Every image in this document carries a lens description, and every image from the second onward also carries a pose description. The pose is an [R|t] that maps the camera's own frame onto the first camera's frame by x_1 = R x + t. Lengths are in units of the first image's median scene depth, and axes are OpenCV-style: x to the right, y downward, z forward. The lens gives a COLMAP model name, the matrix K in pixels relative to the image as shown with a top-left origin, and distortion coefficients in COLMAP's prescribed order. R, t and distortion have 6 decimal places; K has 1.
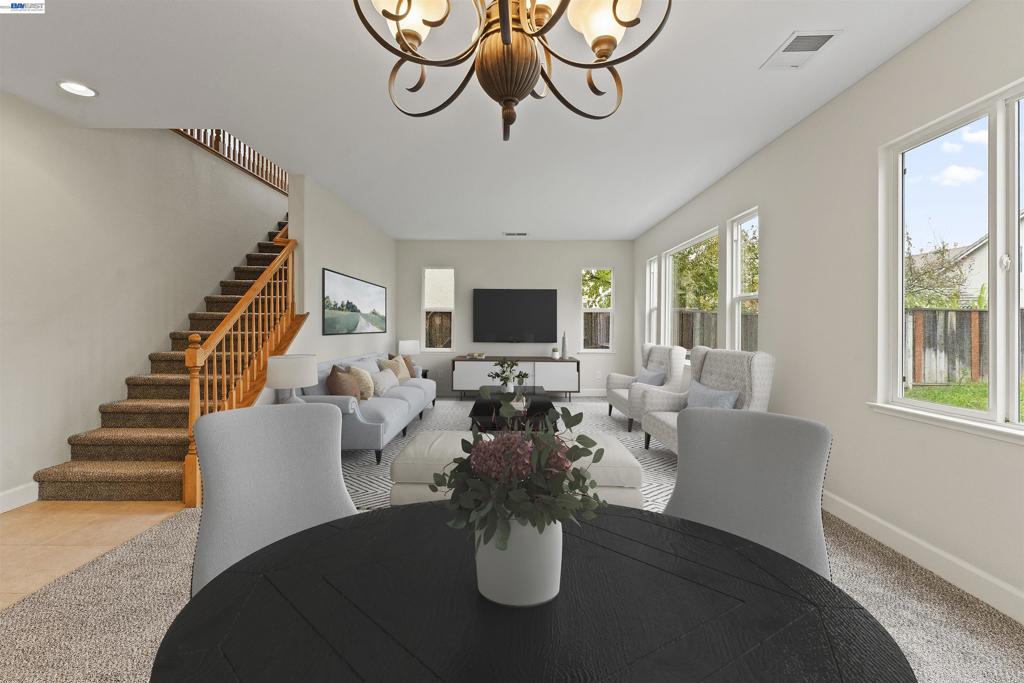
lens RADIAL K [[457.7, 0, 510.9], [0, 457.7, 323.1], [0, 0, 1]] dist [-0.000710, 0.000245]
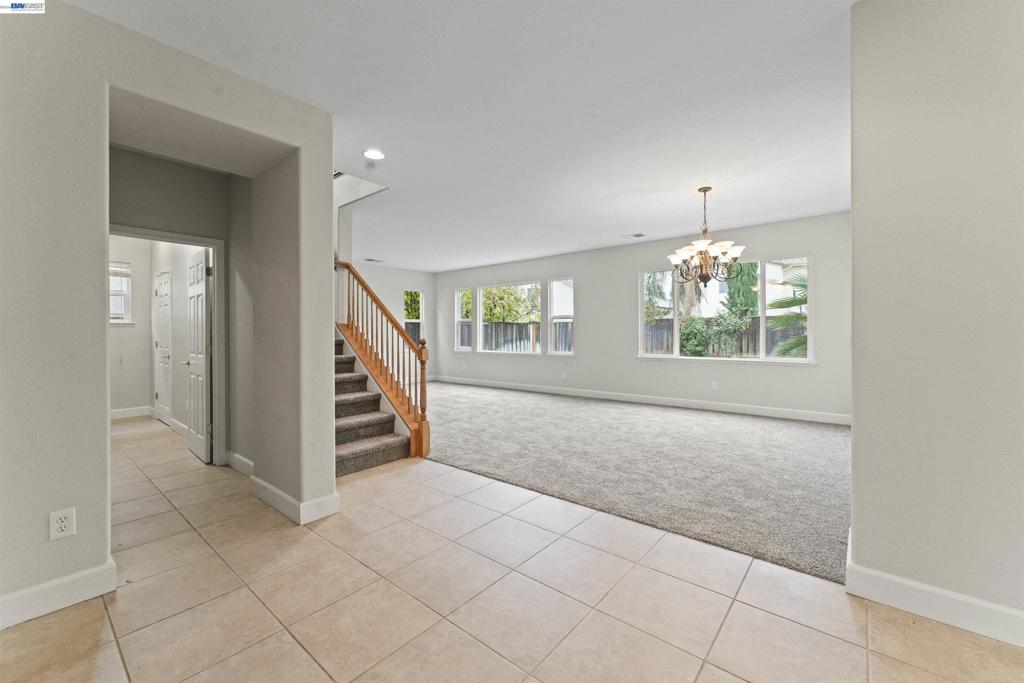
lens RADIAL K [[416.9, 0, 506.7], [0, 416.9, 331.9], [0, 0, 1]] dist [0.001994, -0.000262]
pose [[0.649084, -0.012314, 0.760617, -1.447519], [0.010631, 0.999918, 0.007116, -0.002162], [-0.760642, 0.003467, 0.649162, -0.060447]]
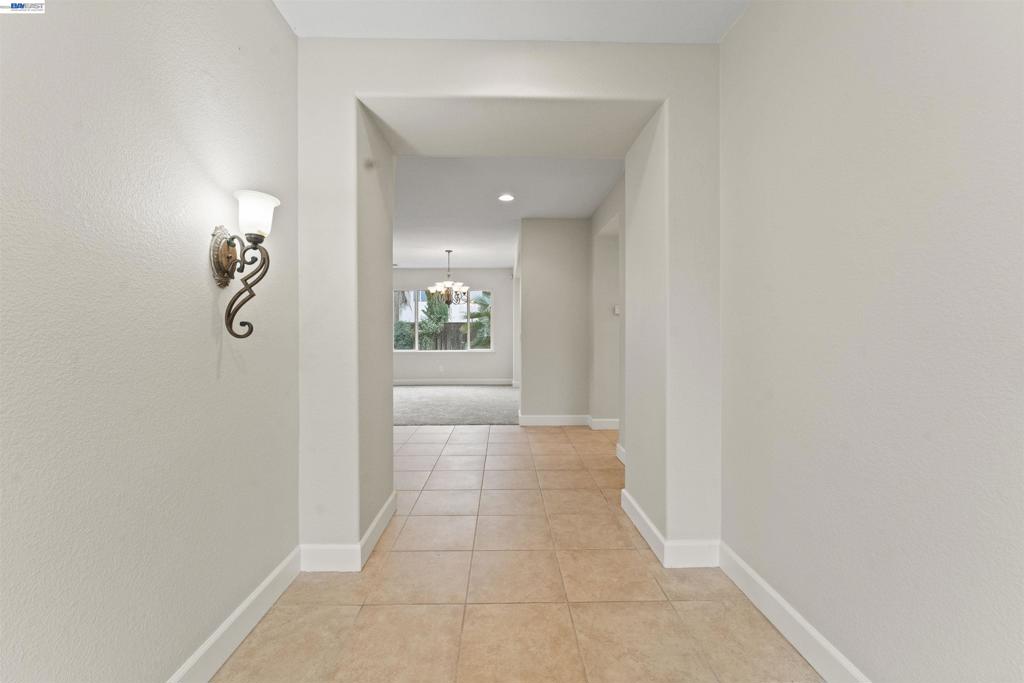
lens RADIAL K [[416.9, 0, 512.3], [0, 416.9, 337.0], [0, 0, 1]] dist [0.001994, -0.000262]
pose [[-0.023025, -0.018196, 0.999569, -2.371556], [-0.000970, 0.999834, 0.018178, -0.010519], [-0.999734, -0.000551, -0.023038, 0.028522]]
